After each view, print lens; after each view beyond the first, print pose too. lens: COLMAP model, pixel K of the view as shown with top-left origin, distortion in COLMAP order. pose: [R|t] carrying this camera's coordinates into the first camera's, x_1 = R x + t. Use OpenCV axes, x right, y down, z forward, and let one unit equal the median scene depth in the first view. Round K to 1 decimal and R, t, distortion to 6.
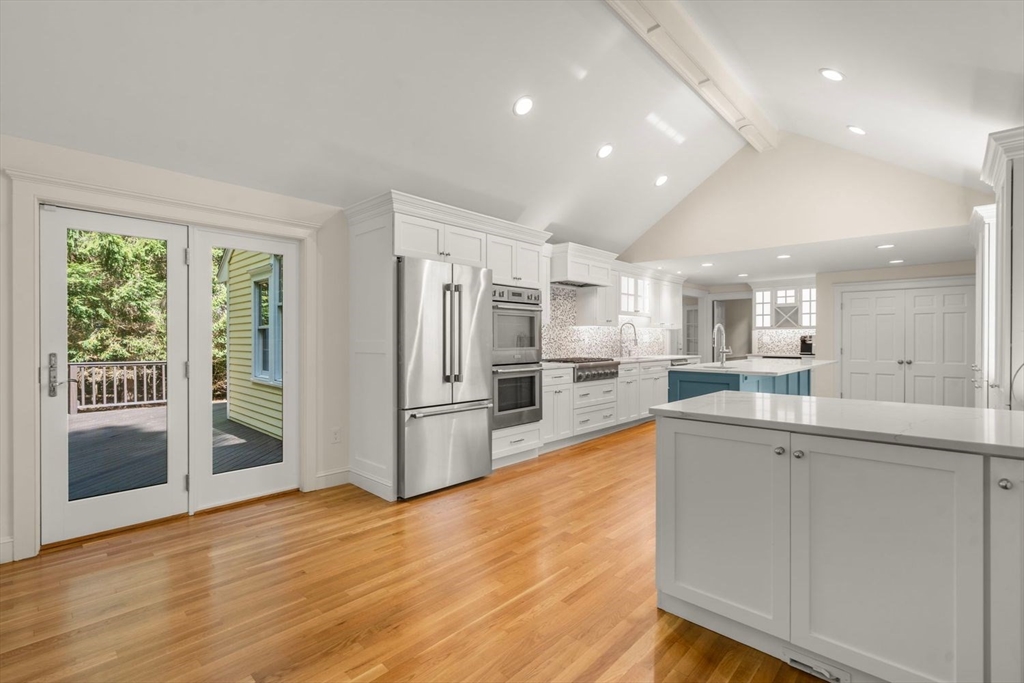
lens RADIAL K [[467.9, 0, 509.3], [0, 467.9, 336.6], [0, 0, 1]] dist [0.000219, 0.000031]
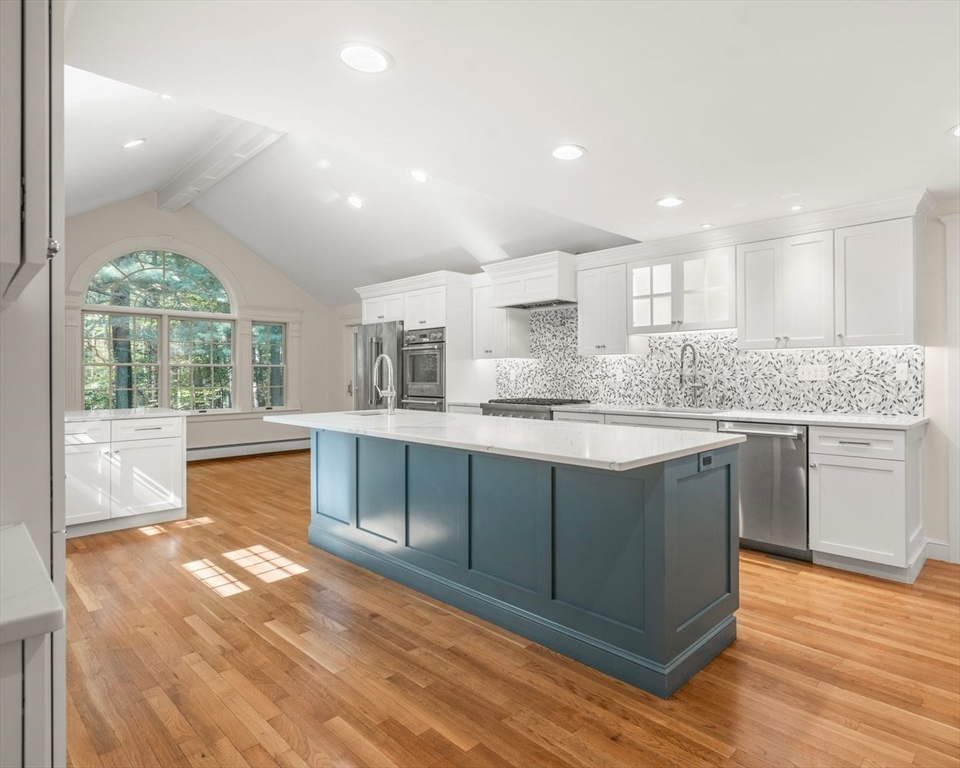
lens RADIAL K [[552.4, 0, 480.5], [0, 552.4, 379.8], [0, 0, 1]] dist [0.001316, 0.000021]
pose [[-0.031626, 0.006088, -0.999481, 1.026805], [0.005476, 0.999967, 0.005918, 0.007912], [0.999485, -0.005286, -0.031658, 0.887757]]
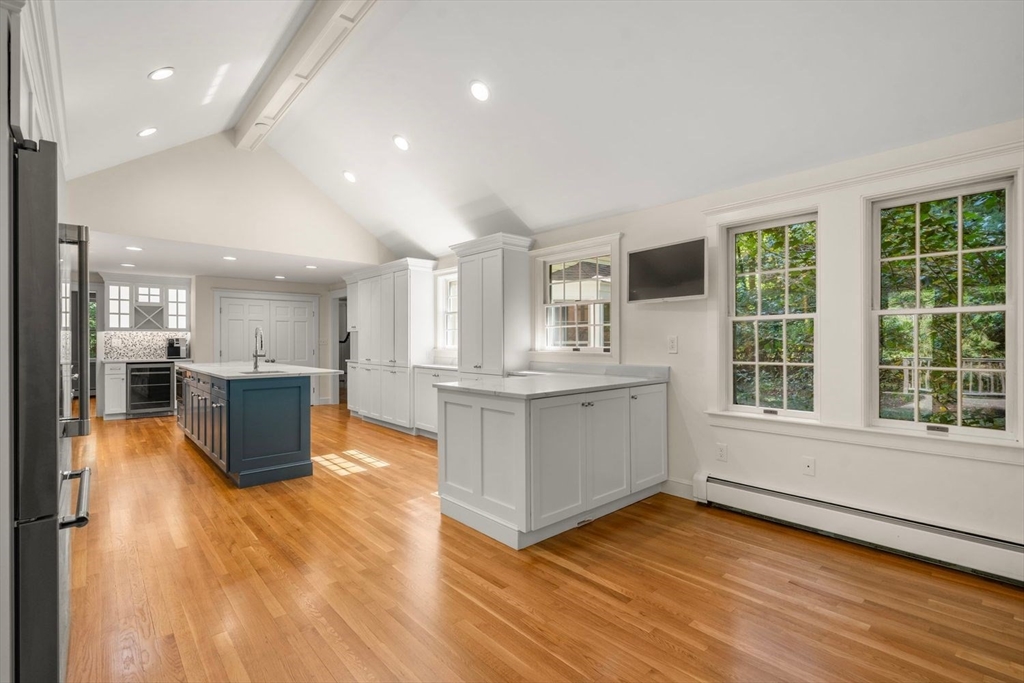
lens RADIAL K [[467.9, 0, 511.1], [0, 467.9, 344.4], [0, 0, 1]] dist [0.000219, 0.000031]
pose [[0.088207, -0.010876, 0.996043, -0.245795], [0.000439, 0.999941, 0.010880, -0.000008], [-0.996102, -0.000522, 0.088206, 0.232531]]
